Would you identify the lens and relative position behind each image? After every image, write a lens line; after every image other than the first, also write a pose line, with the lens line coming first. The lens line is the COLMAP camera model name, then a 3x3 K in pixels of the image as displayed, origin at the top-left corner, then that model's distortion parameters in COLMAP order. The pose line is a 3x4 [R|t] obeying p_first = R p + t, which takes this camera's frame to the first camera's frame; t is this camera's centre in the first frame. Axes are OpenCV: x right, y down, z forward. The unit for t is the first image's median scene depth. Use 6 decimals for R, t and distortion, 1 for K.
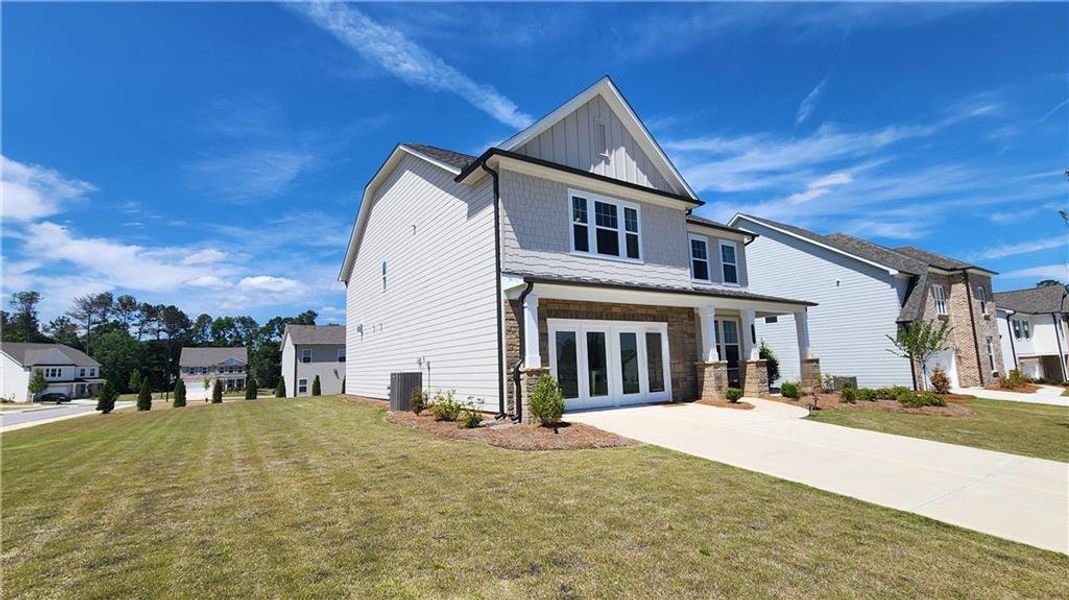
lens RADIAL K [[478.5, 0, 533.9], [0, 478.5, 307.1], [0, 0, 1]] dist [-0.004007, 0.001095]
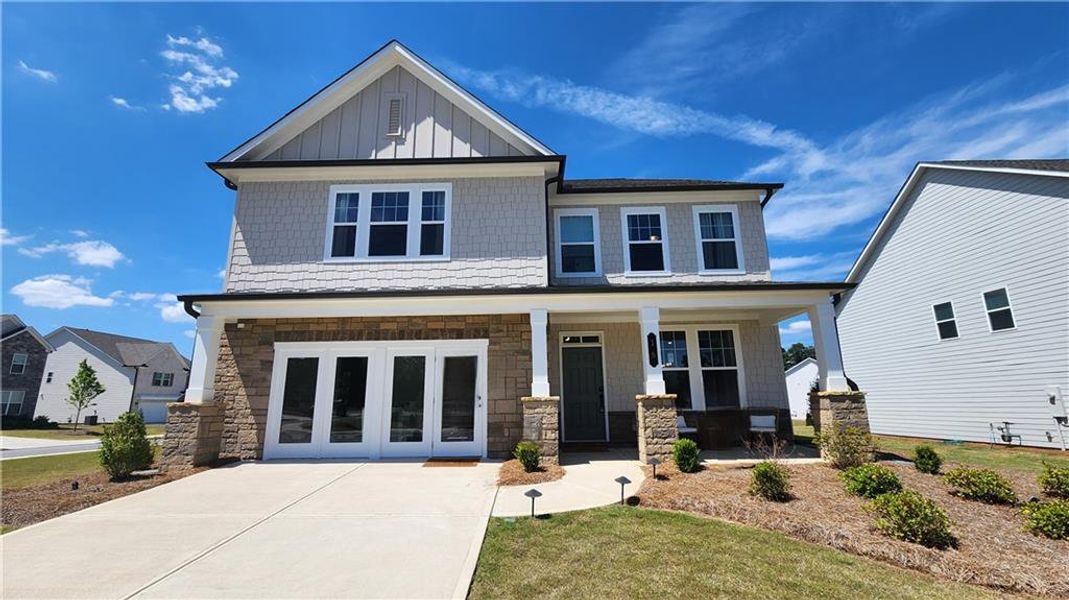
lens RADIAL K [[435.8, 0, 534.2], [0, 435.8, 308.1], [0, 0, 1]] dist [-0.002274, -0.000004]
pose [[0.827339, -0.099349, -0.552847, 0.693973], [0.058737, 0.994140, -0.090750, 0.049555], [0.558623, 0.042608, 0.828326, 0.524379]]
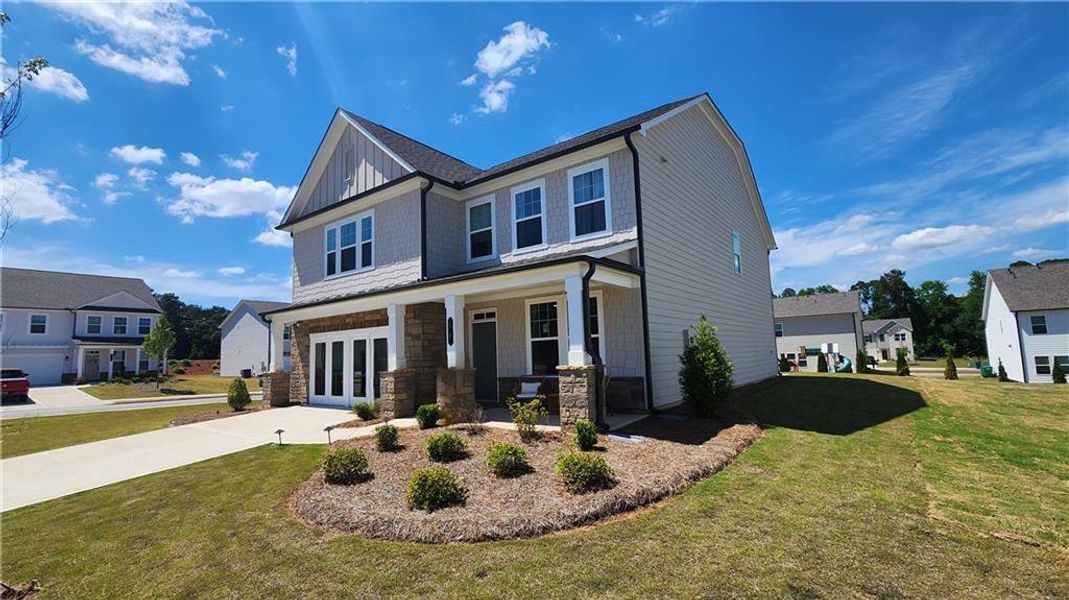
lens RADIAL K [[478.5, 0, 529.8], [0, 478.5, 310.9], [0, 0, 1]] dist [-0.004007, 0.001095]
pose [[0.330742, -0.068305, -0.941246, 1.263995], [0.142187, 0.989599, -0.021851, 0.063752], [0.932948, -0.126606, 0.337013, 0.953604]]
